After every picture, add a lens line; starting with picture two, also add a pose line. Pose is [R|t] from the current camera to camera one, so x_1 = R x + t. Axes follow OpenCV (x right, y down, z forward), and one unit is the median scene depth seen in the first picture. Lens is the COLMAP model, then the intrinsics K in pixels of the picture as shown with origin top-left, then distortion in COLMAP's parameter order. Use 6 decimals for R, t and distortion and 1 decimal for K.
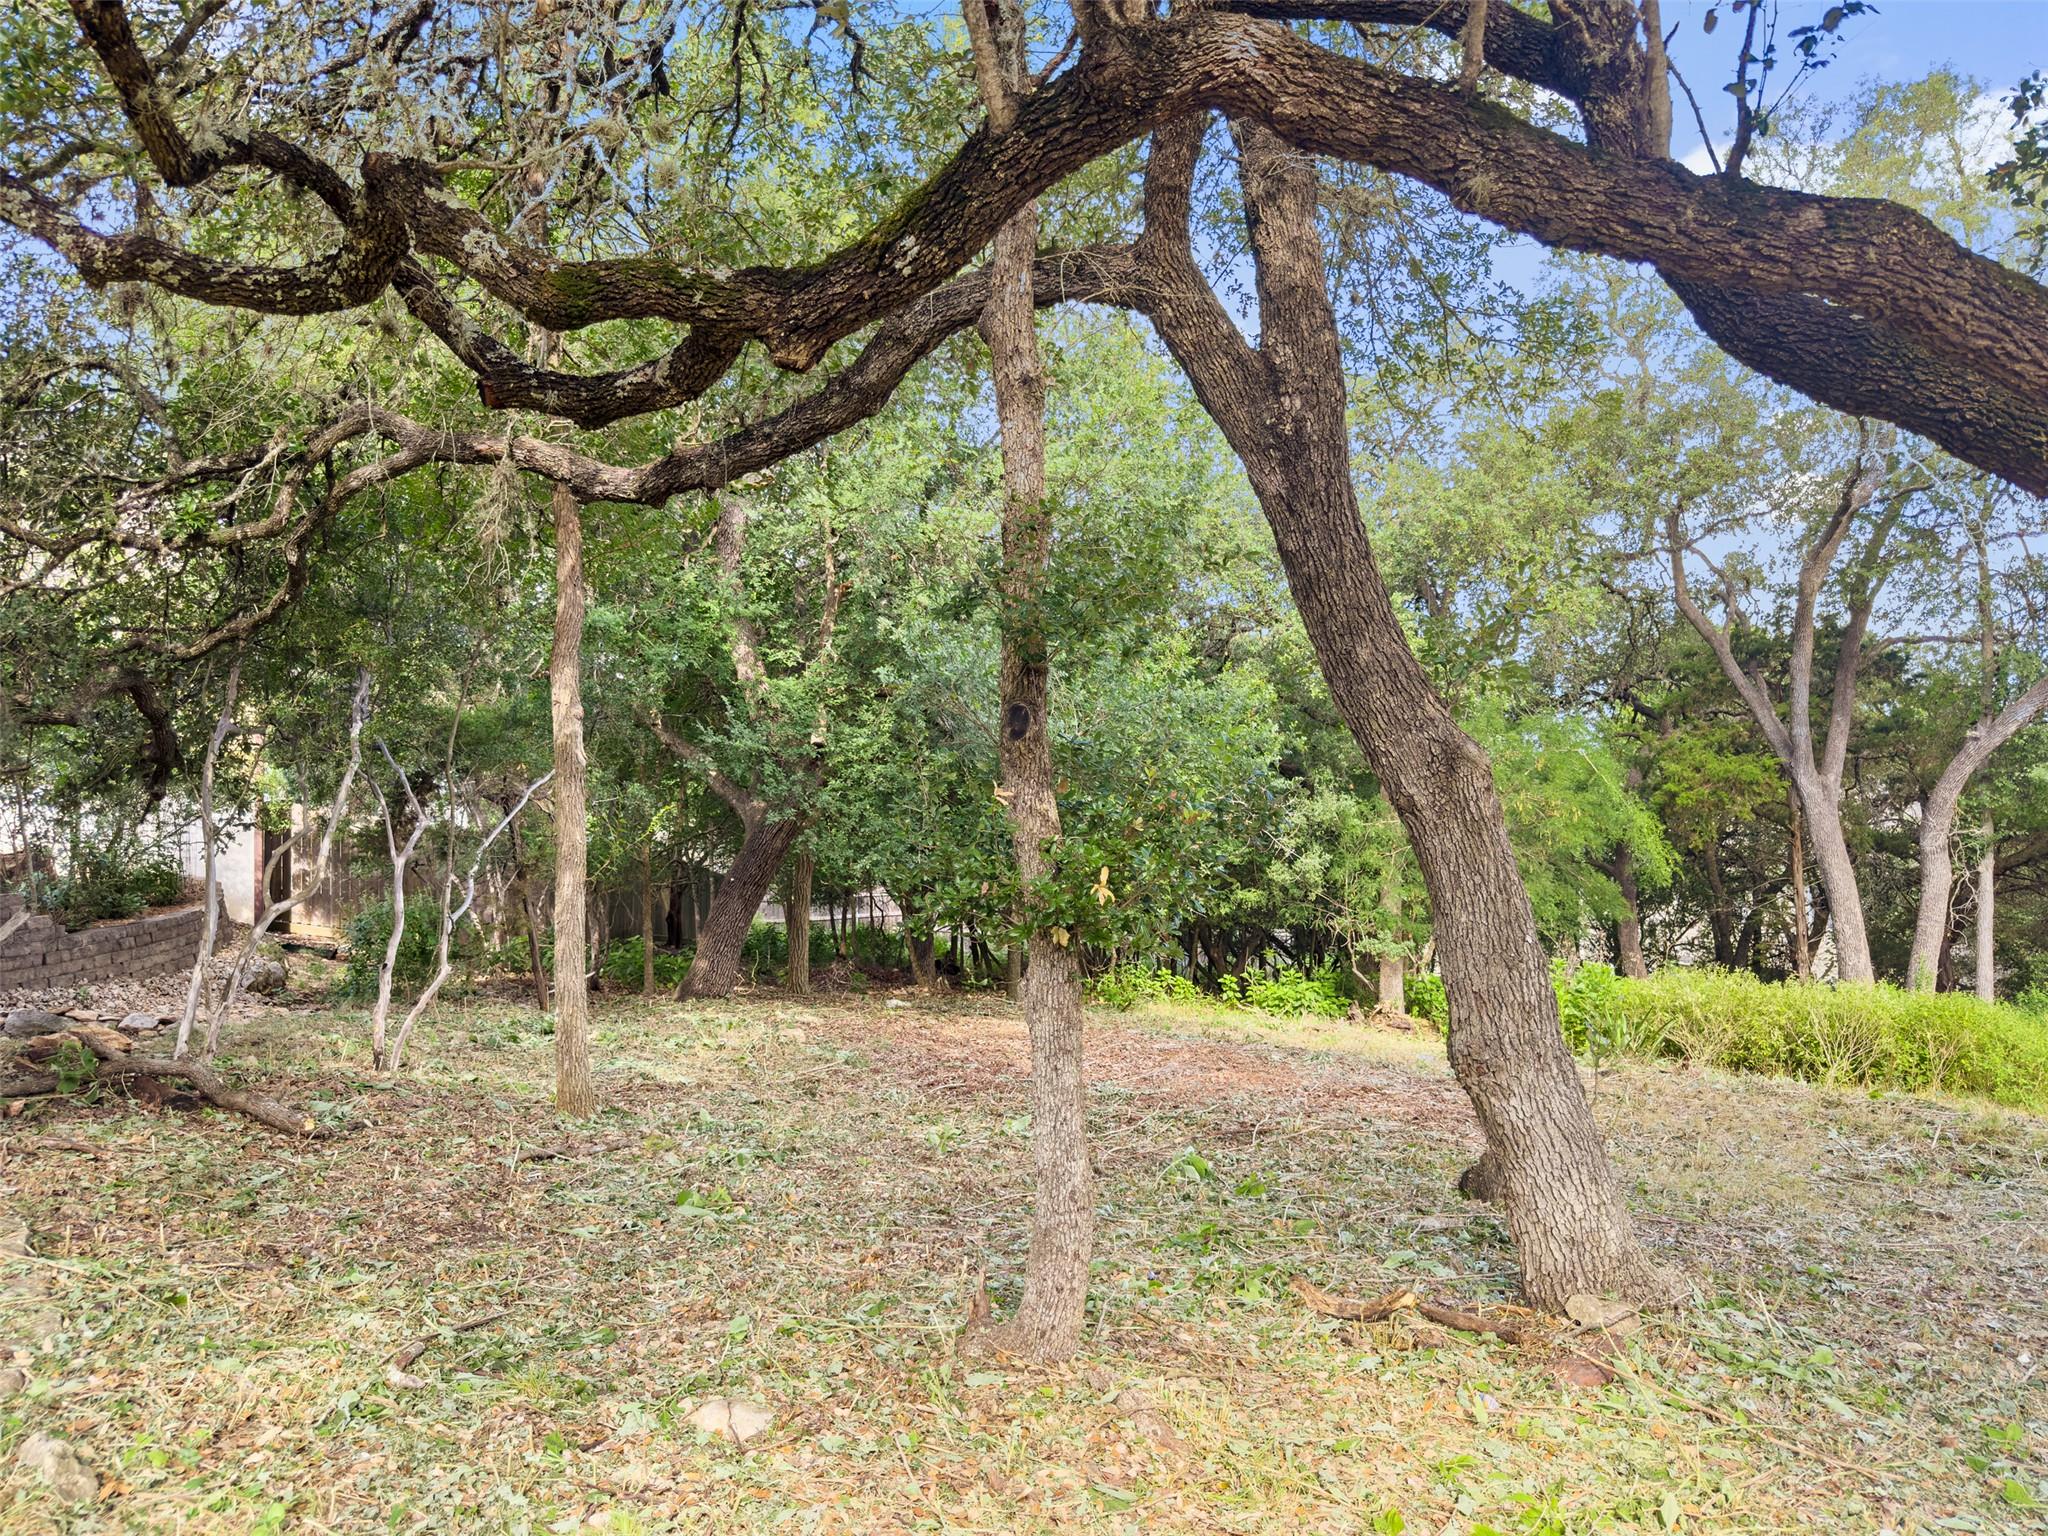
lens RADIAL K [[1468.7, 0, 999.8], [0, 1468.7, 759.3], [0, 0, 1]] dist [-0.021700, 0.007685]
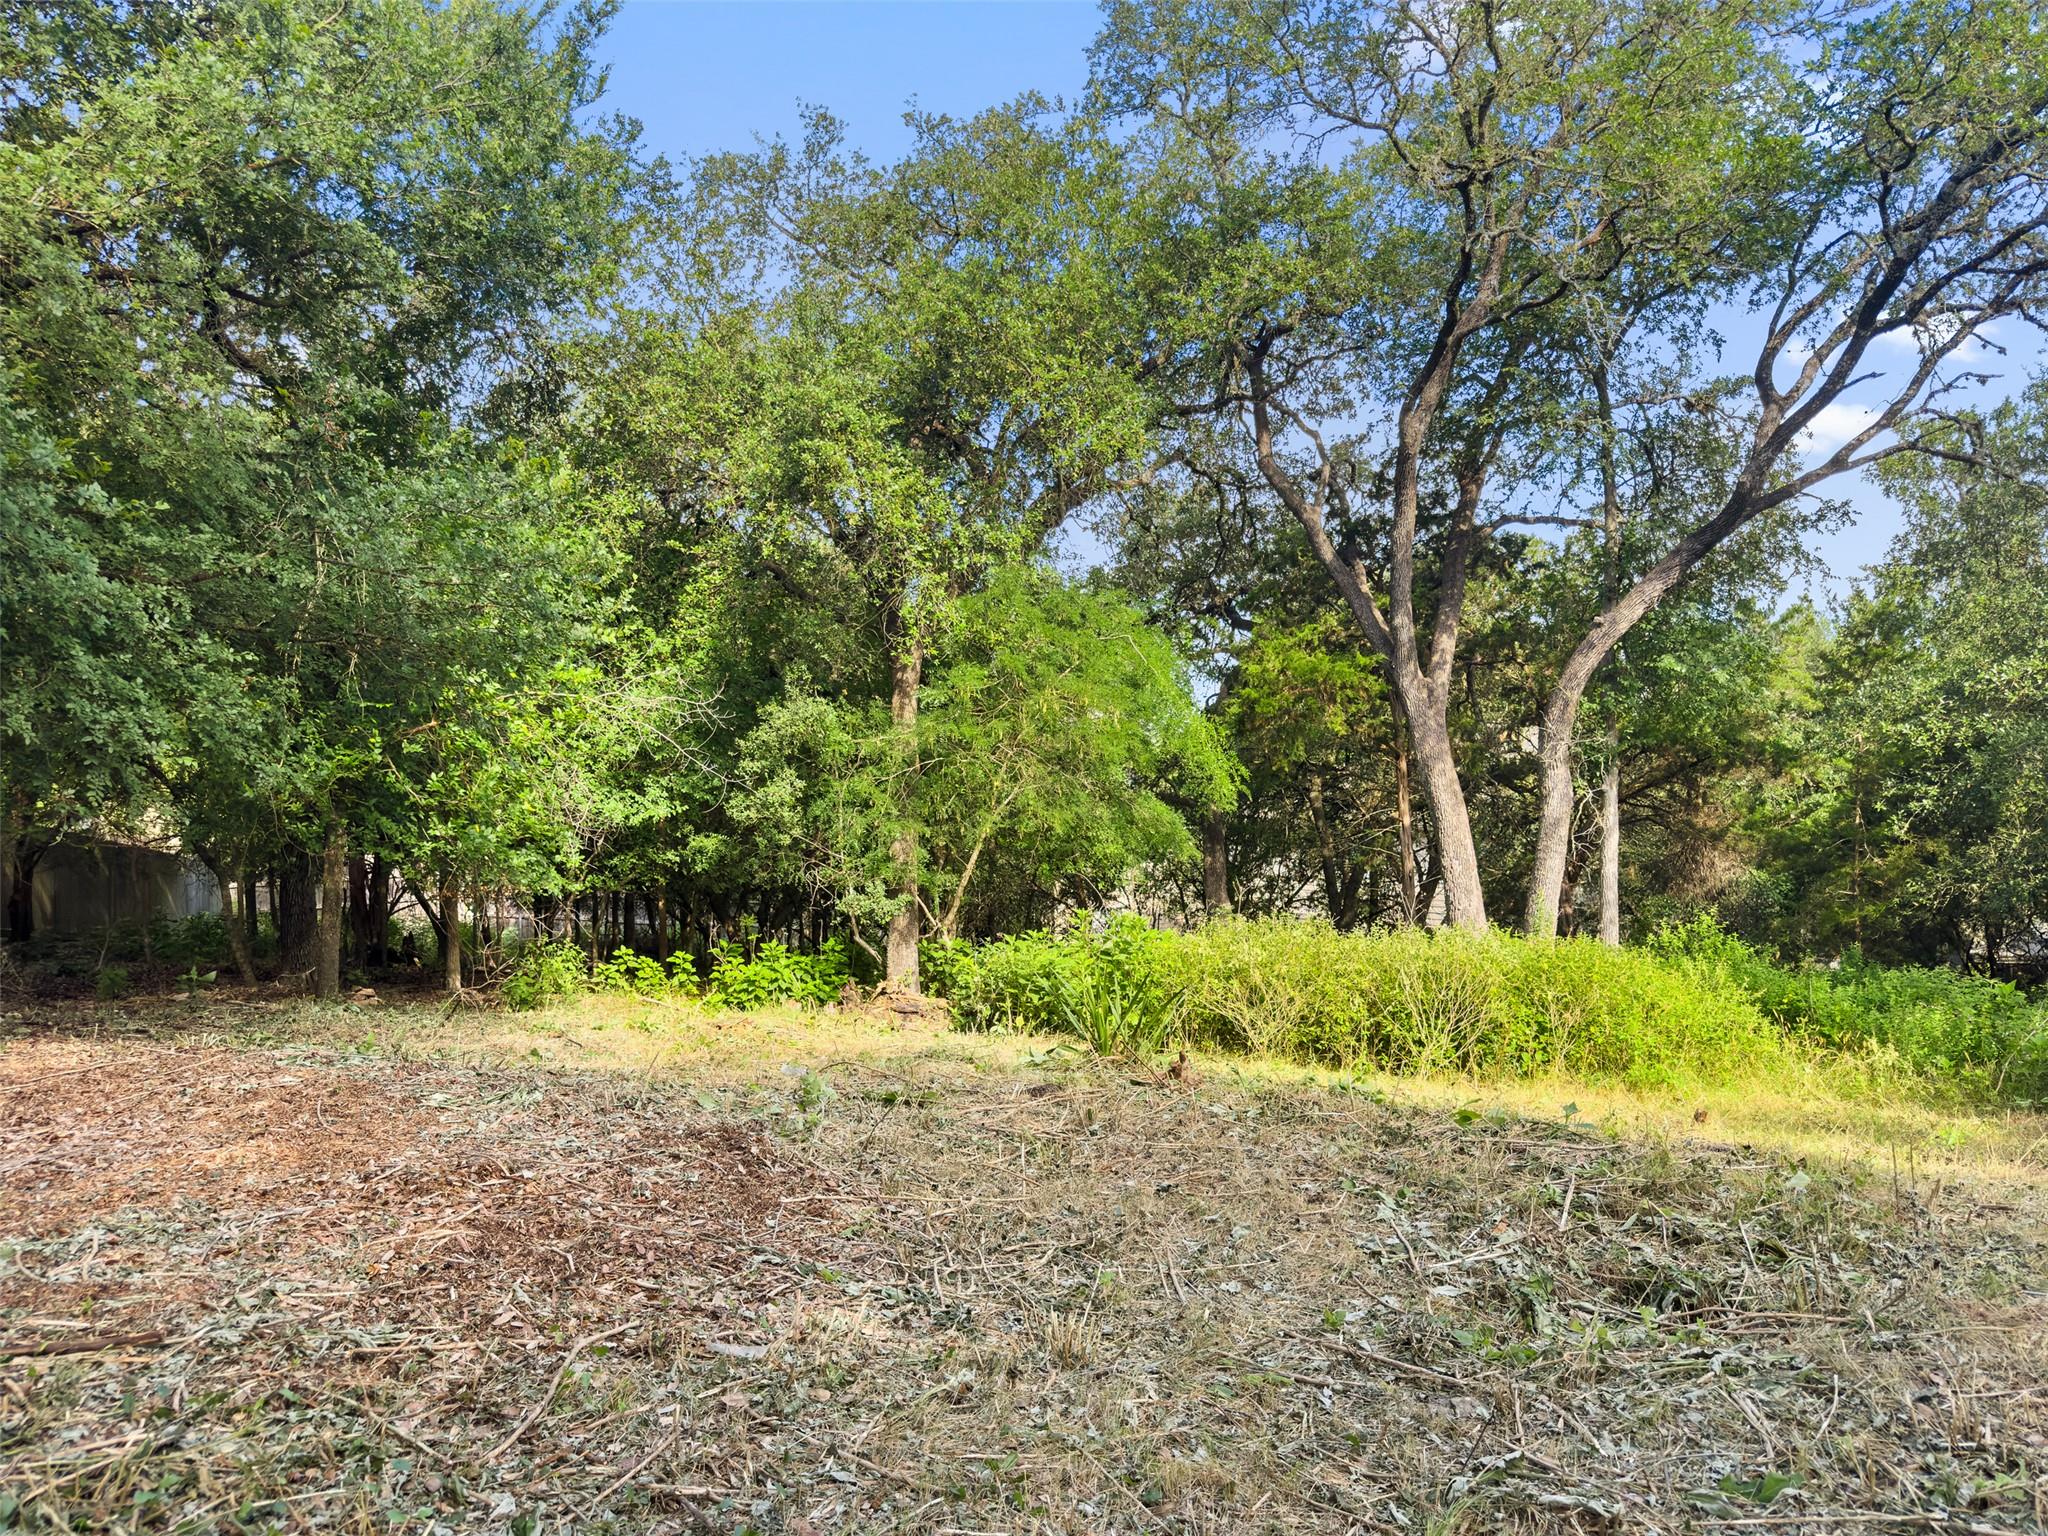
lens RADIAL K [[1468.7, 0, 1016.1], [0, 1468.7, 769.4], [0, 0, 1]] dist [-0.021700, 0.007685]
pose [[0.975652, -0.012857, 0.218949, 0.272787], [0.008902, 0.999779, 0.019040, 0.075003], [-0.219146, -0.016628, 0.975550, 0.431691]]
